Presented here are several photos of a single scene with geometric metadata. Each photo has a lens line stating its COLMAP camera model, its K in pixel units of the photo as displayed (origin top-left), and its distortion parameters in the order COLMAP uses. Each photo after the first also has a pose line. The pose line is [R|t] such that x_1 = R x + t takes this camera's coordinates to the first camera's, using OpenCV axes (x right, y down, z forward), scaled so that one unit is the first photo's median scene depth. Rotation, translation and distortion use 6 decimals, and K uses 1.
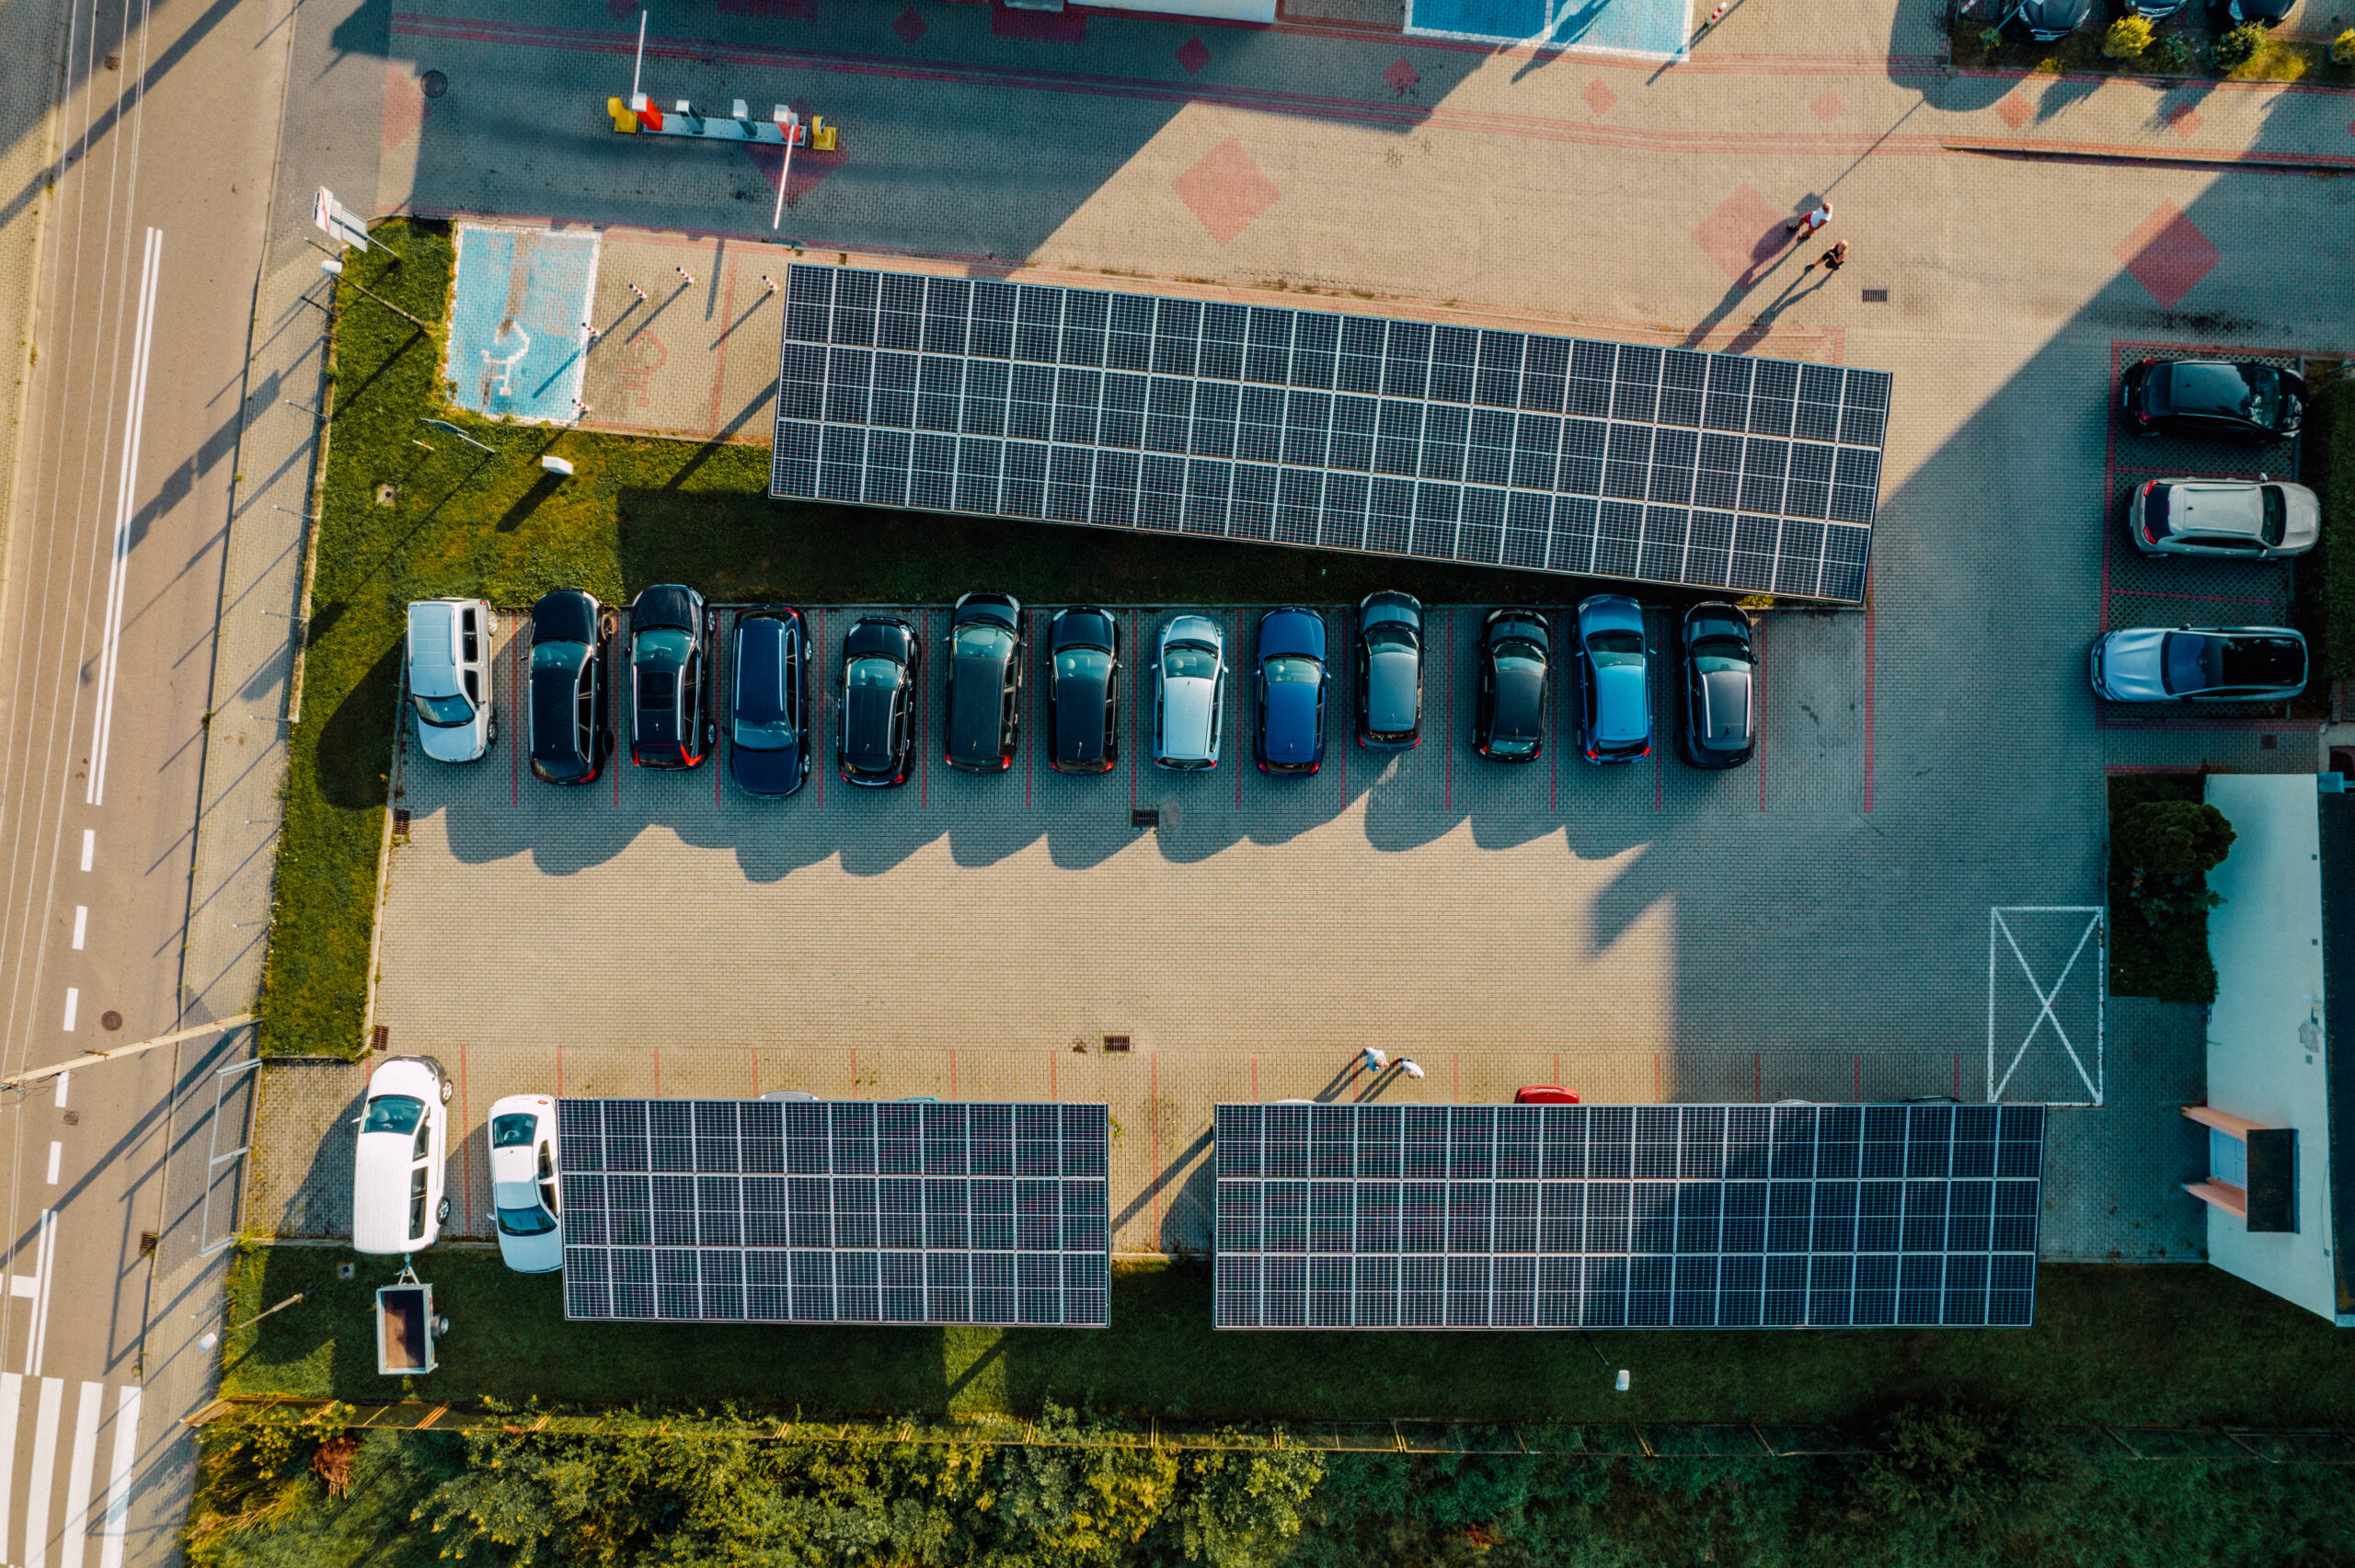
lens RADIAL K [[1515.3, 0, 1180.0], [0, 1515.3, 792.9], [0, 0, 1]] dist [-0.066048, 0.060578]
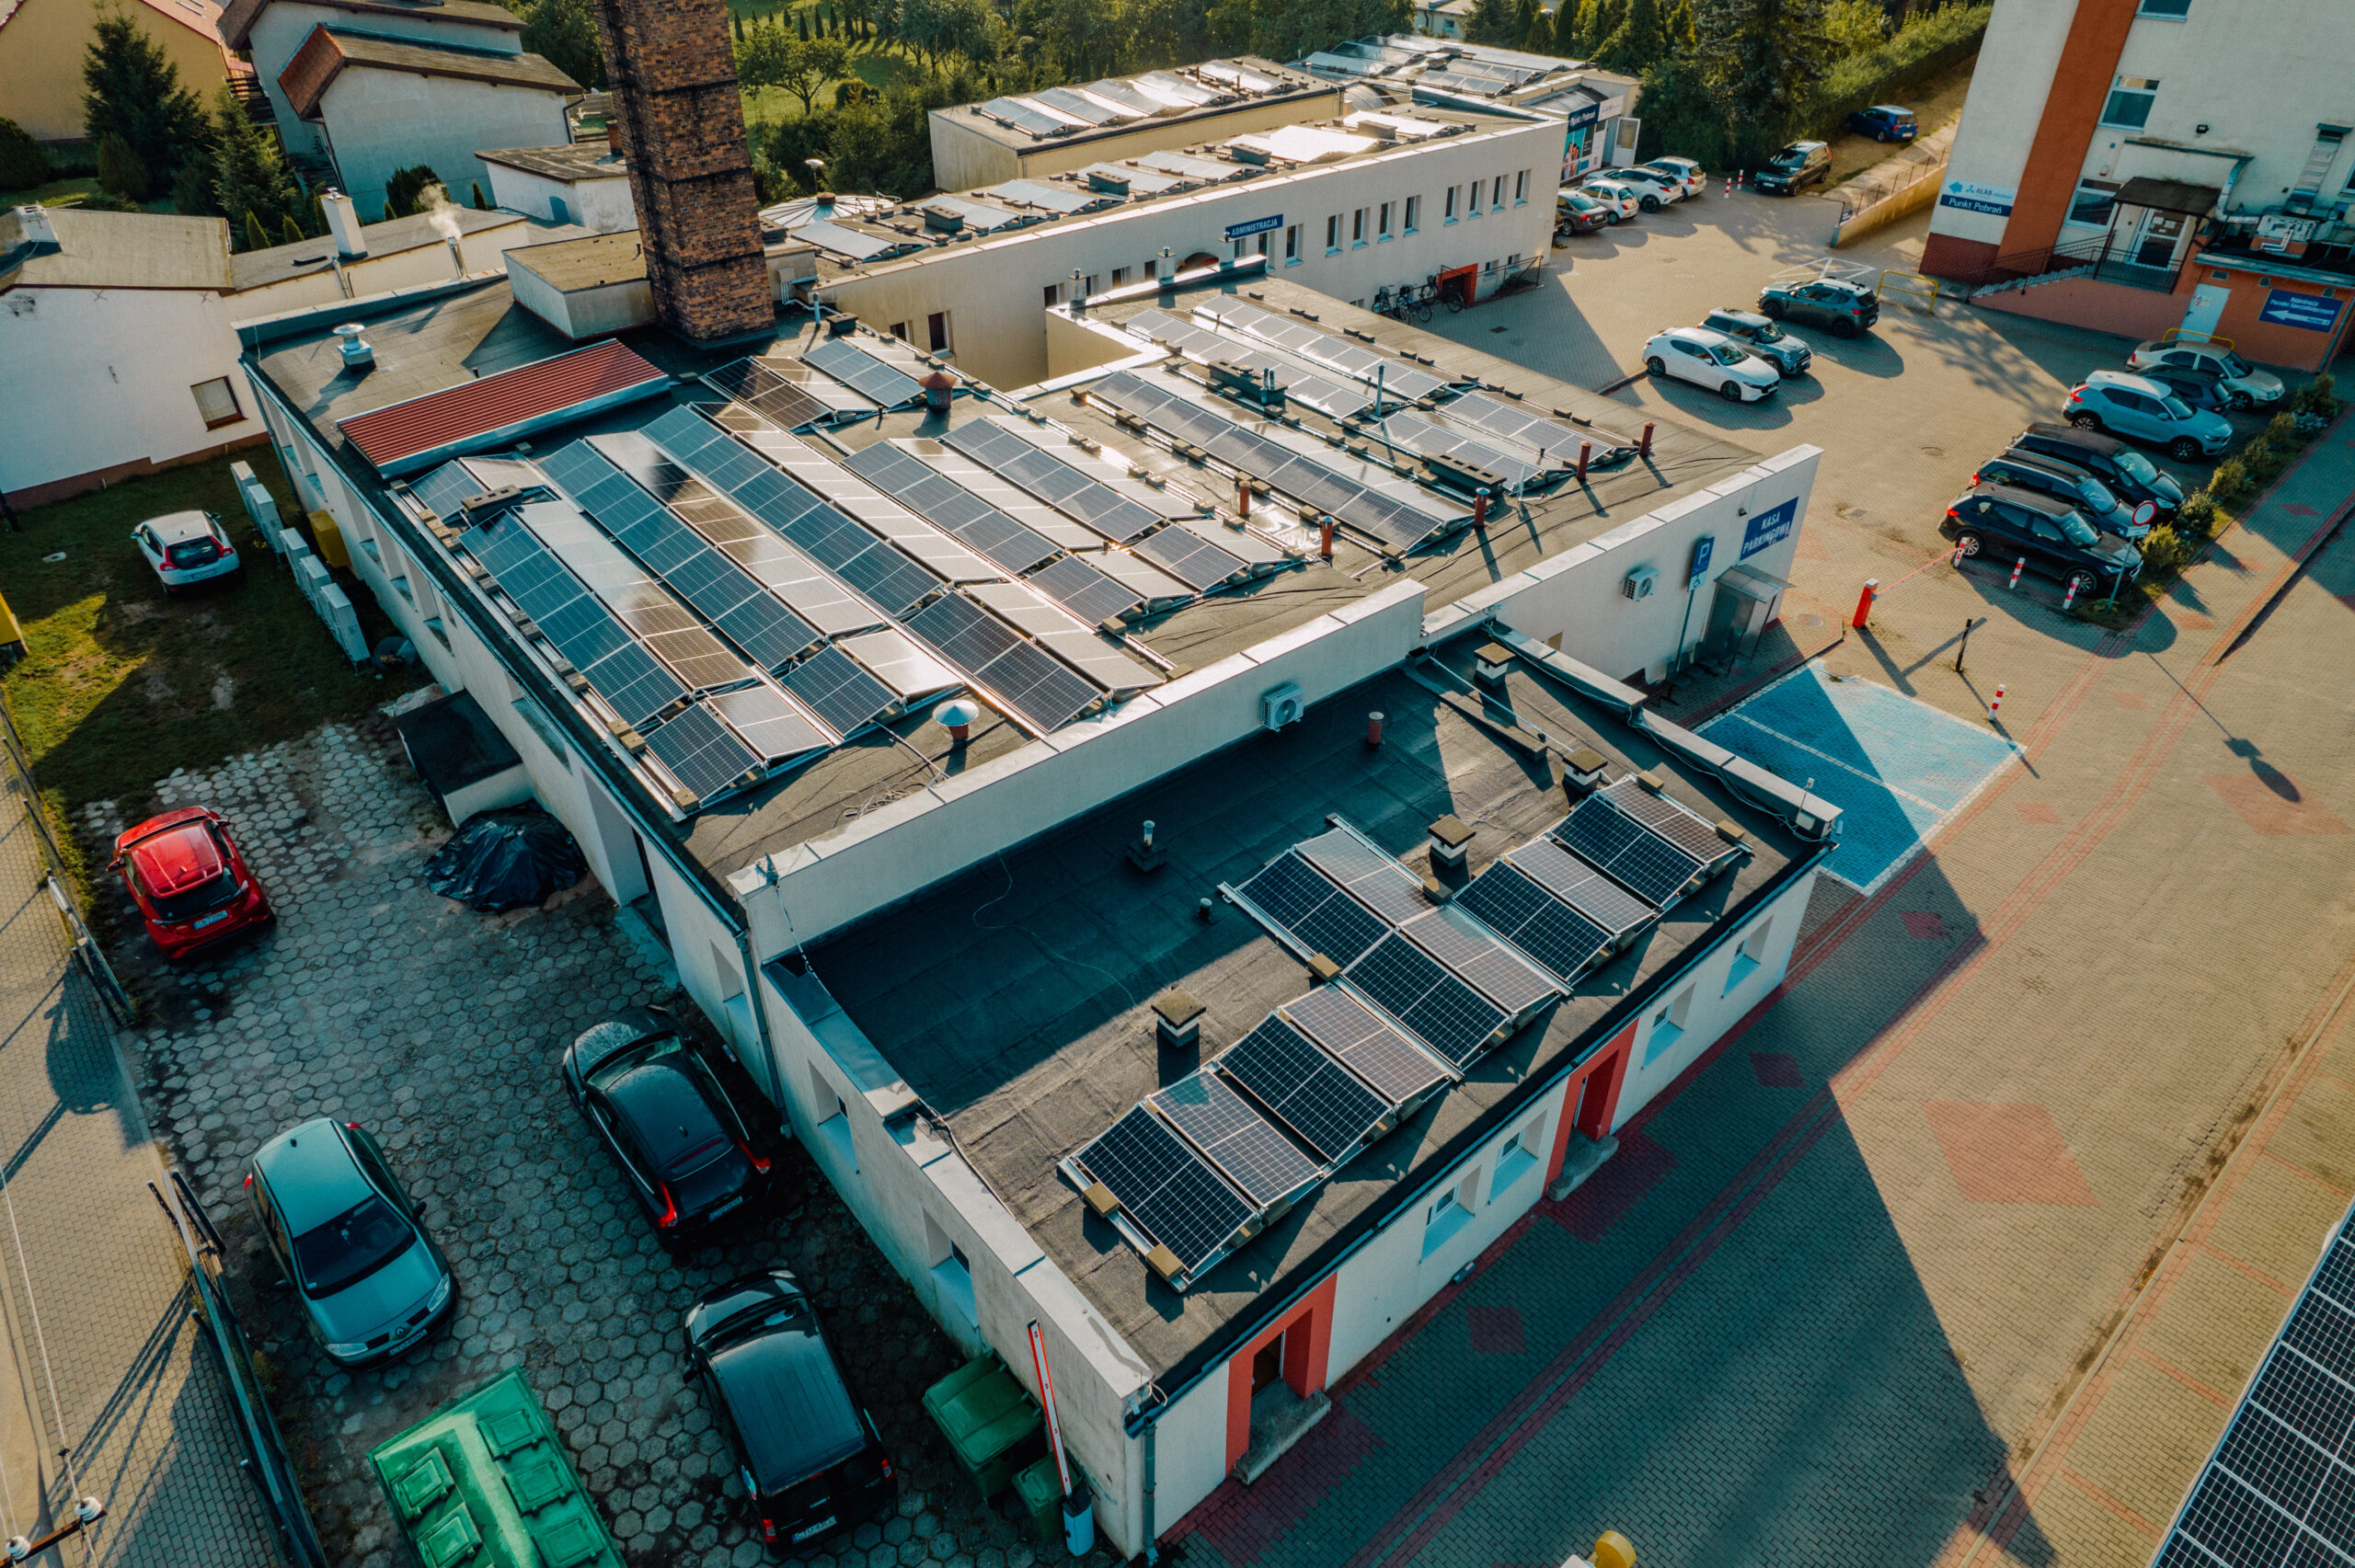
lens RADIAL K [[1515.3, 0, 1180.0], [0, 1515.3, 792.9], [0, 0, 1]] dist [-0.066048, 0.060578]
pose [[0.667249, -0.438854, 0.601819, -0.506583], [0.744797, 0.401314, -0.533128, -0.388132], [-0.007553, 0.803962, 0.594633, 0.519781]]
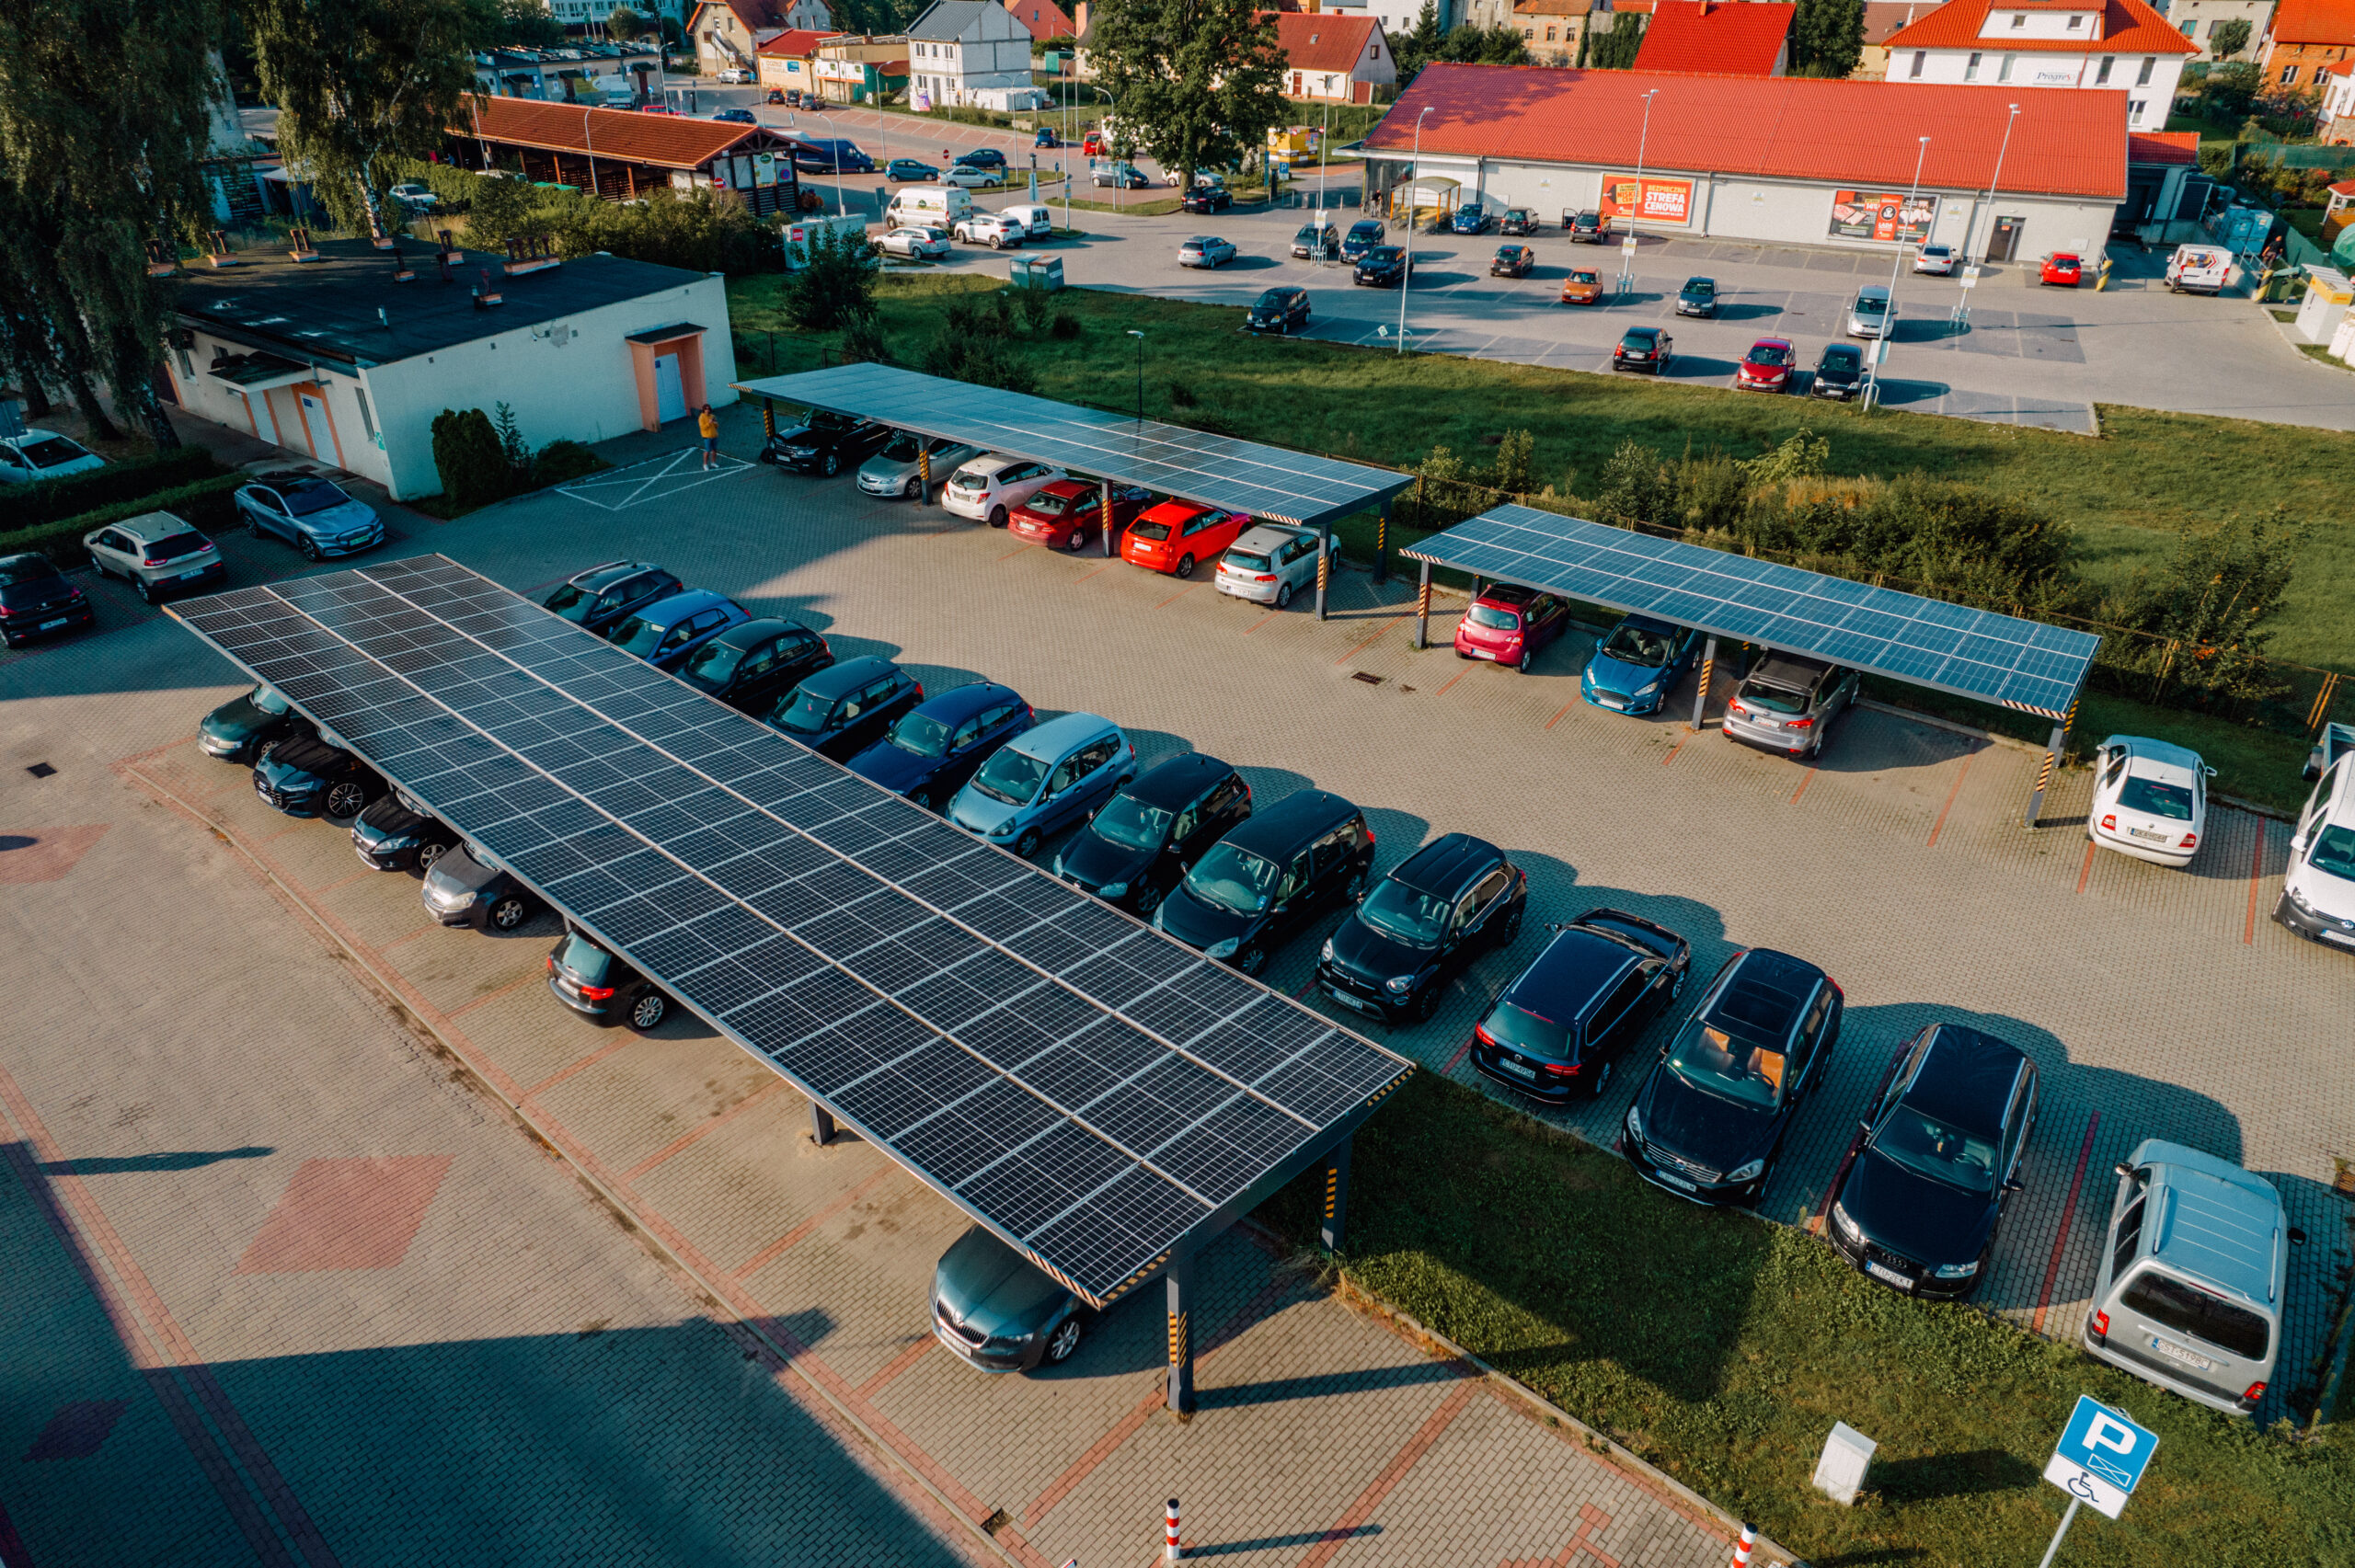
lens RADIAL K [[1515.3, 0, 1180.0], [0, 1515.3, 792.9], [0, 0, 1]] dist [-0.066048, 0.060578]
pose [[-0.810086, -0.291358, 0.508794, -0.424585], [0.586310, -0.400673, 0.704061, -0.540500], [-0.001274, 0.868661, 0.495406, 0.622643]]
